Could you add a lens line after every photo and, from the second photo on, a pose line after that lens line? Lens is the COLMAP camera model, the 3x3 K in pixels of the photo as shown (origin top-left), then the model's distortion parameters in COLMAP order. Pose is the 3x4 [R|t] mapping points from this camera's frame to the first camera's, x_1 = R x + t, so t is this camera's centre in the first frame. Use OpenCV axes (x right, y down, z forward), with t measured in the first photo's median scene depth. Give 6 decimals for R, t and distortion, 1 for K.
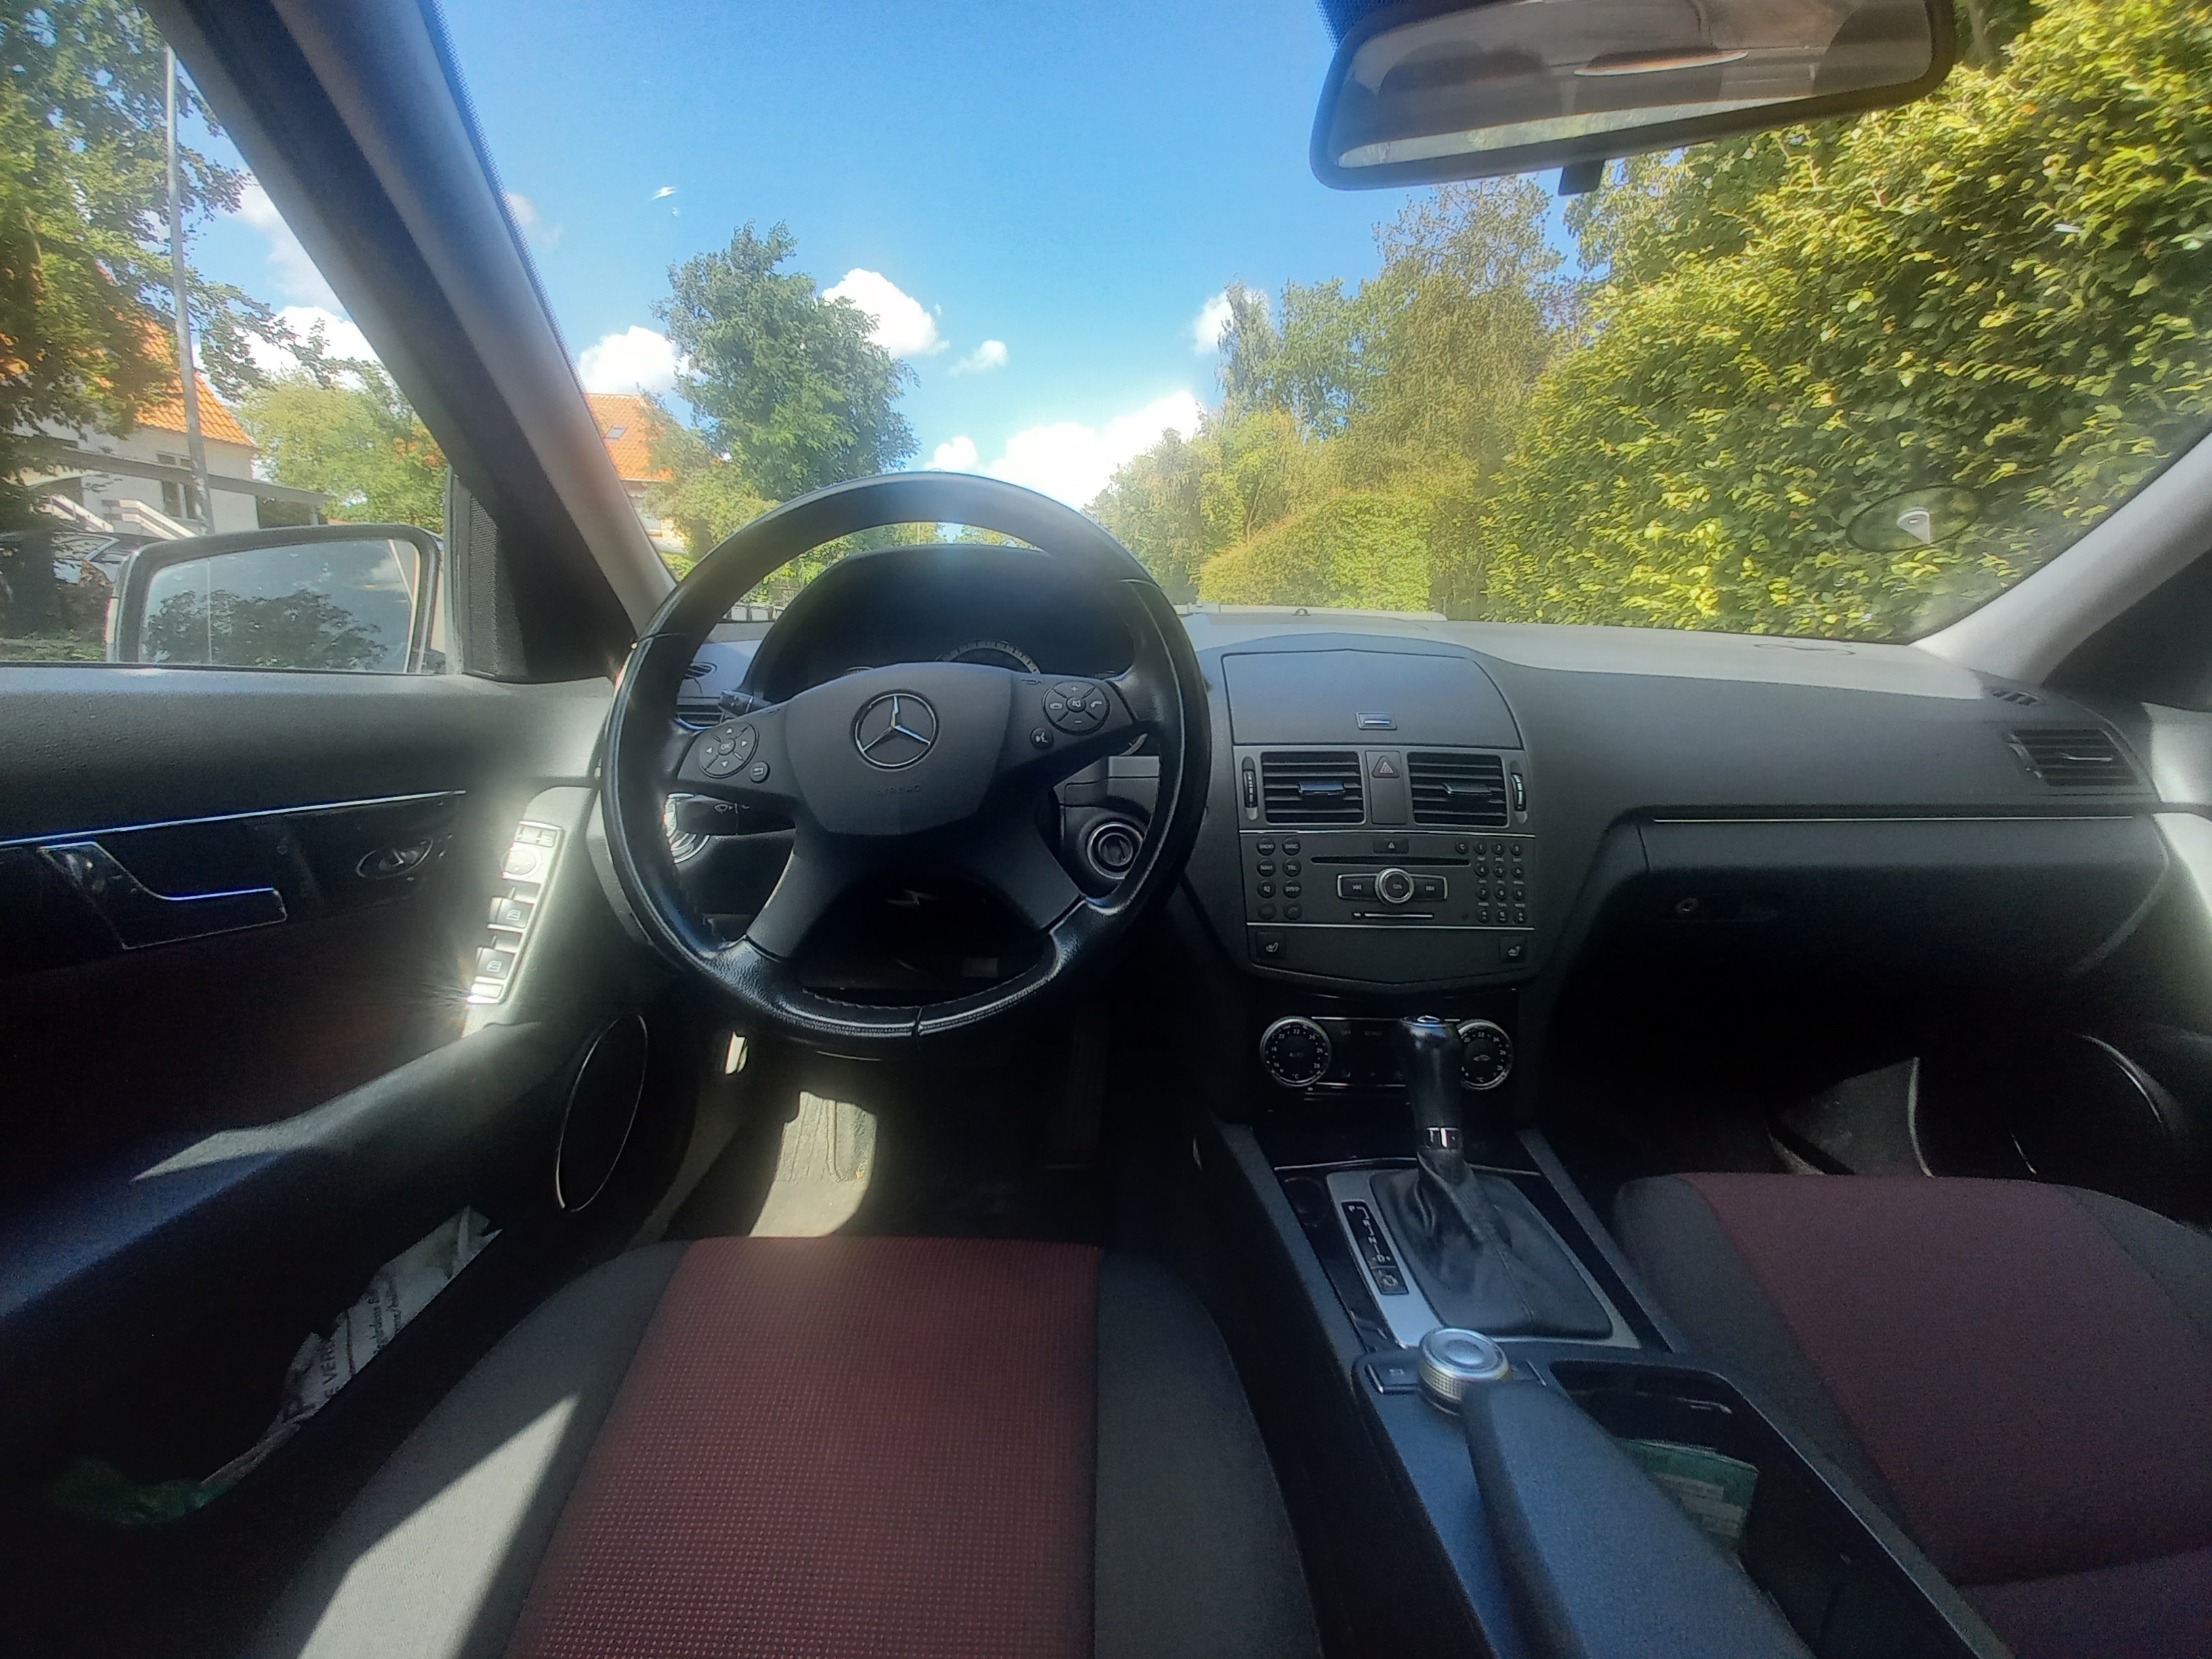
lens RADIAL K [[886.7, 0, 1086.0], [0, 886.7, 810.6], [0, 0, 1]] dist [0.001475, -0.001995]
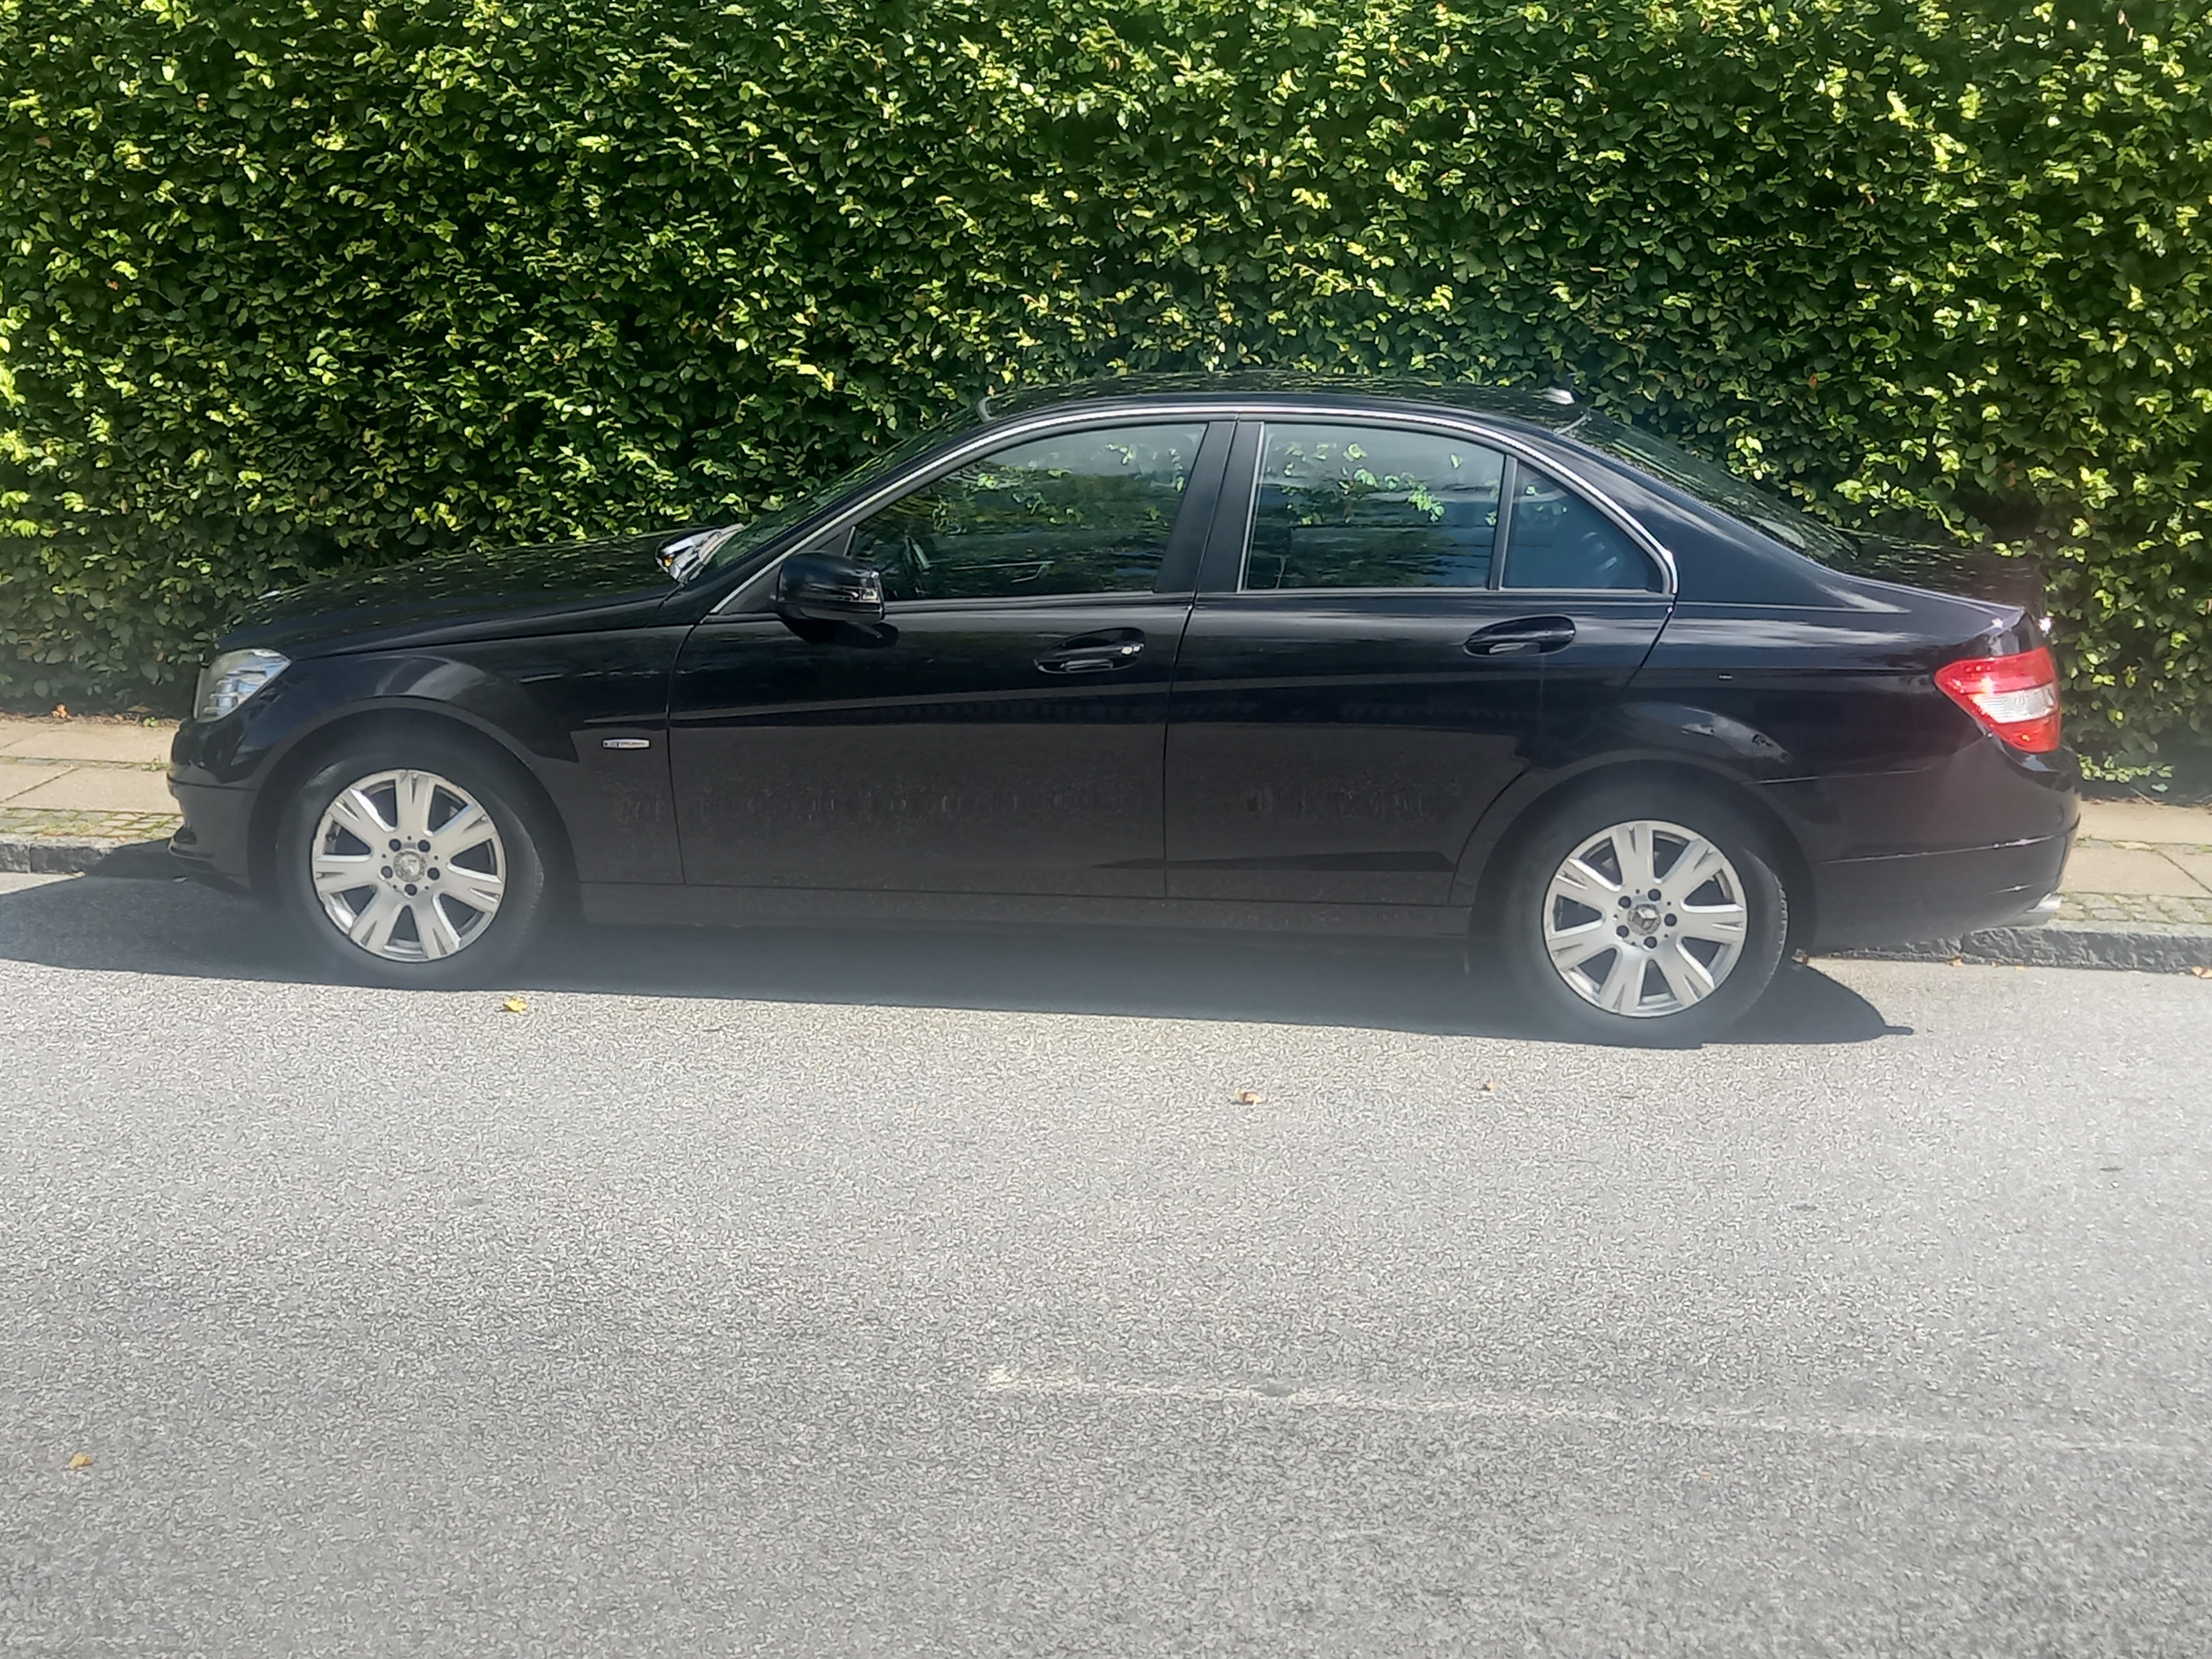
lens RADIAL K [[1622.8, 0, 1103.6], [0, 1622.8, 816.1], [0, 0, 1]] dist [0.004822, -0.022330]
pose [[0.079293, -0.293867, 0.952552, -0.792290], [0.179110, 0.944209, 0.276384, -0.127710], [-0.980629, 0.148696, 0.127503, -0.034513]]
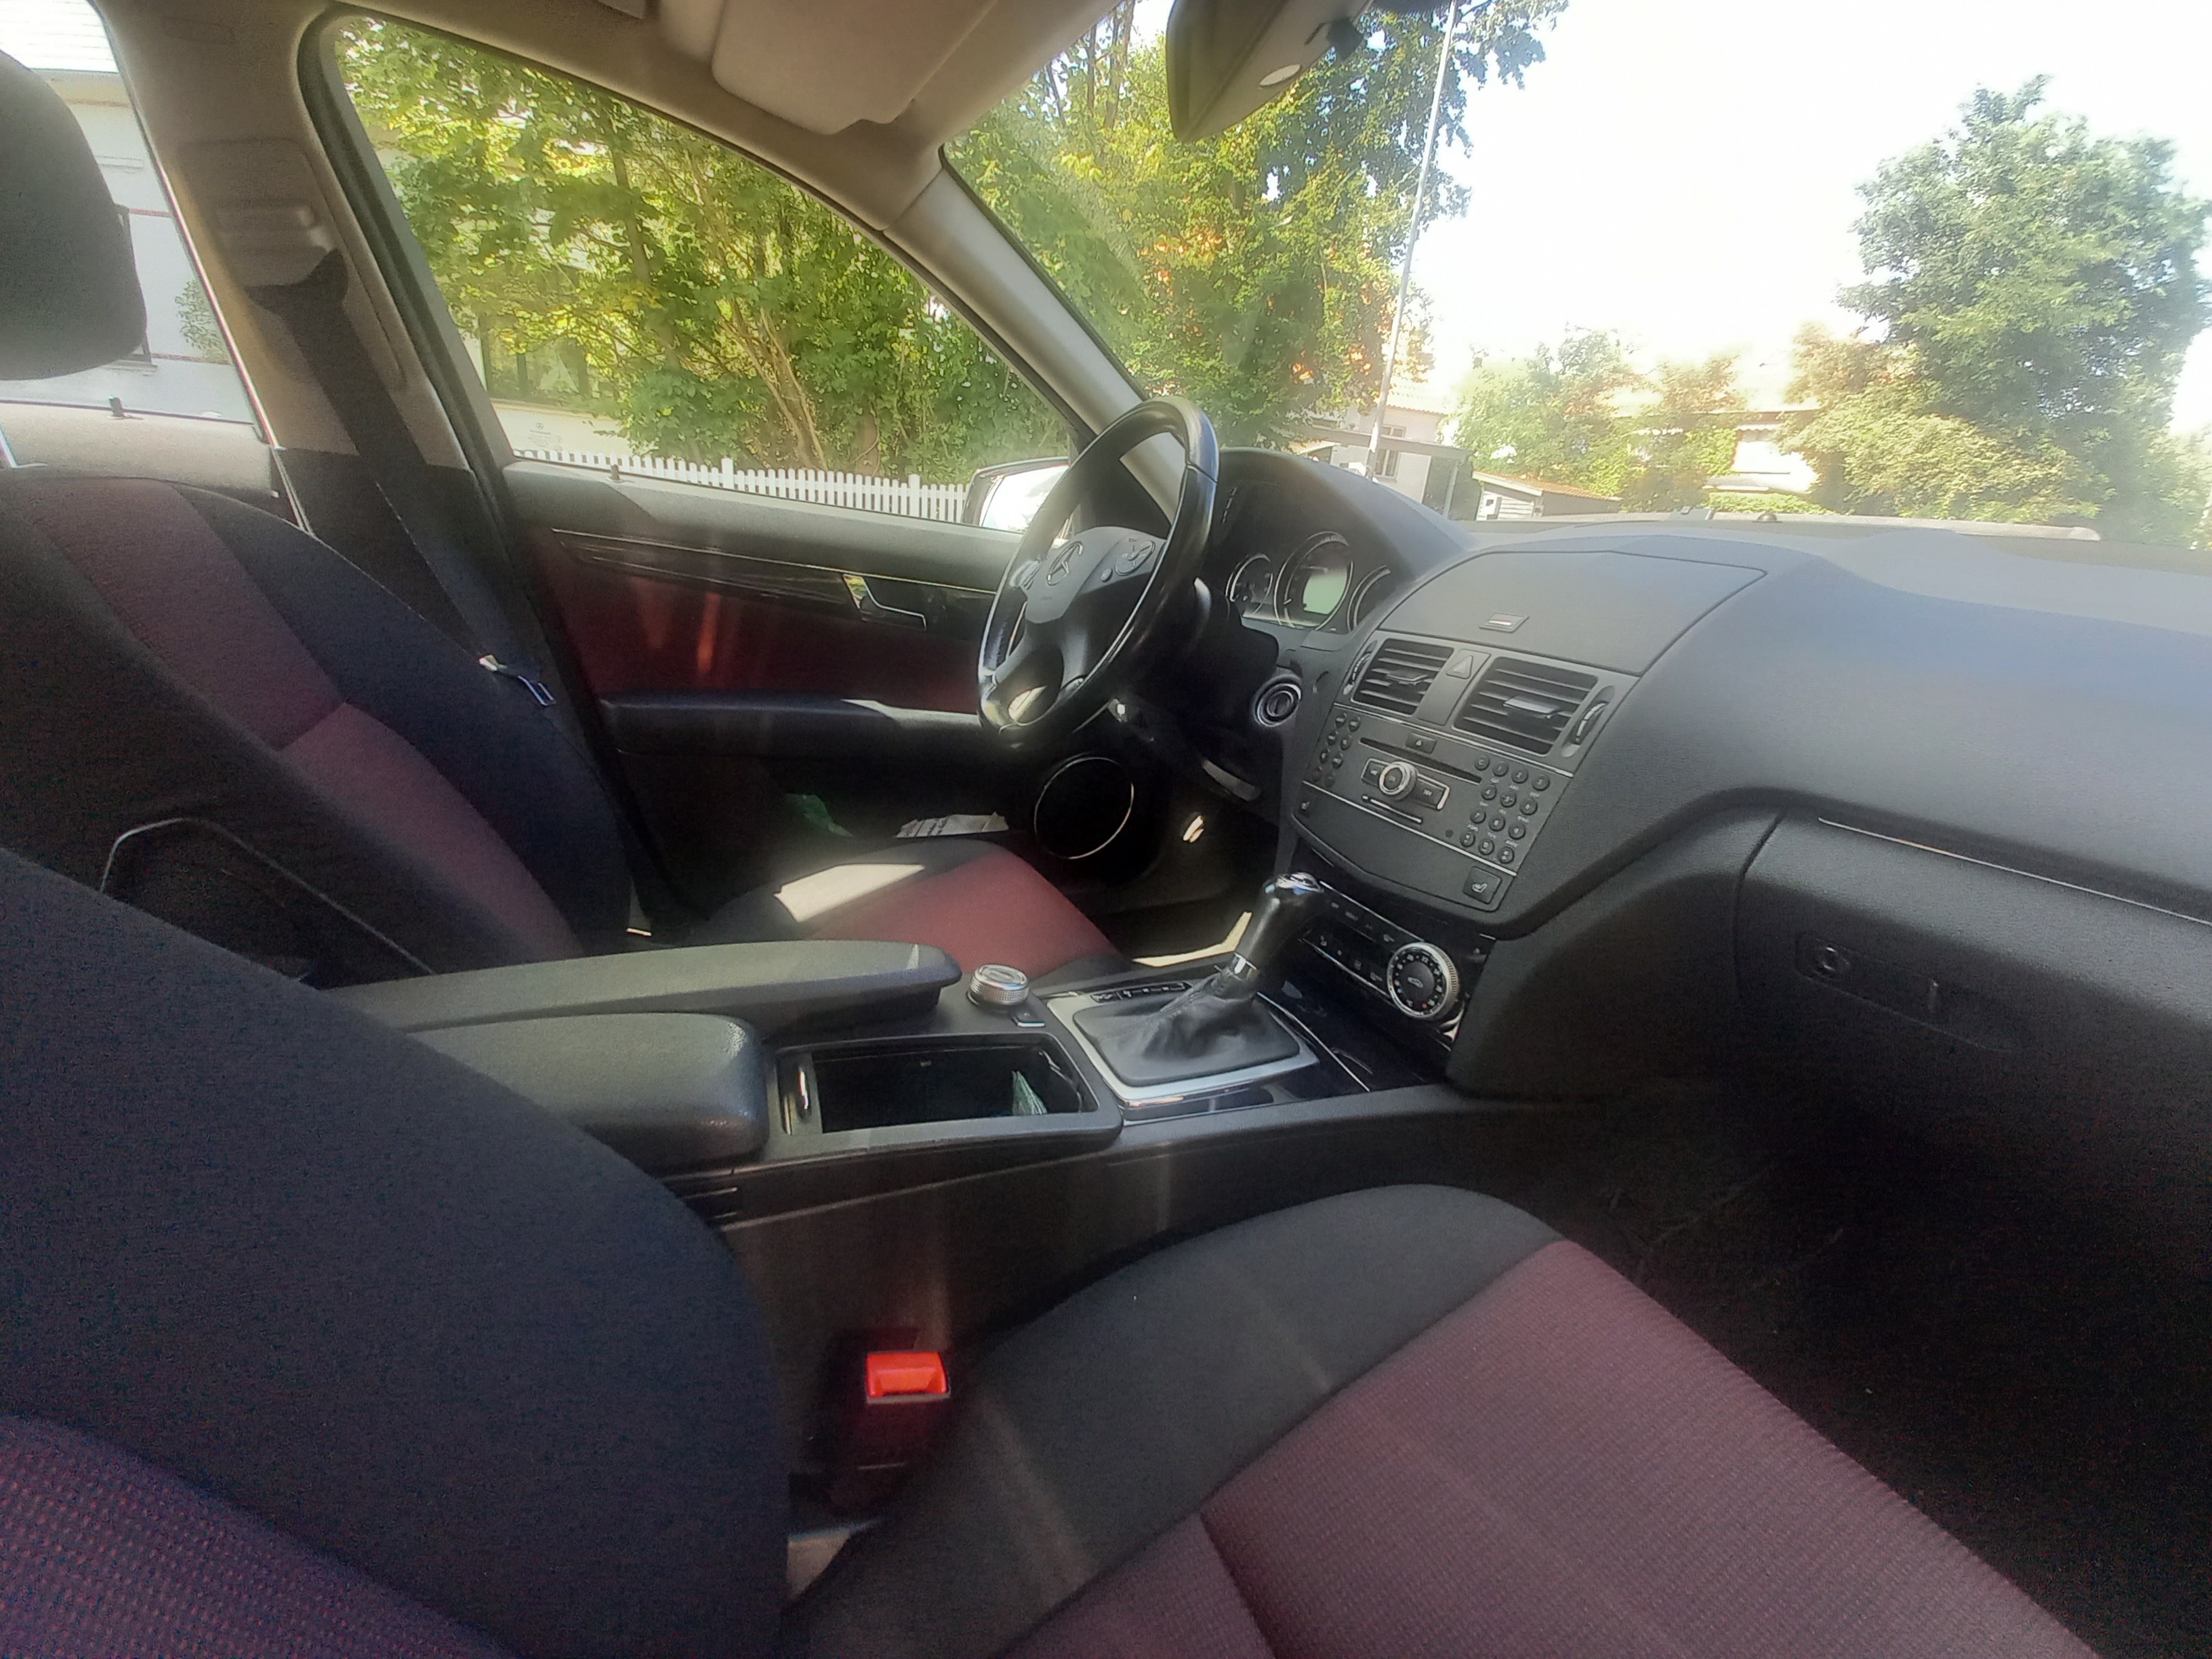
lens RADIAL K [[886.7, 0, 1113.1], [0, 886.7, 794.8], [0, 0, 1]] dist [0.001475, -0.001995]
pose [[0.461503, 0.275171, -0.843384, 0.216626], [-0.239843, 0.953977, 0.180011, -0.000013], [0.854102, 0.119204, 0.506261, 0.050016]]
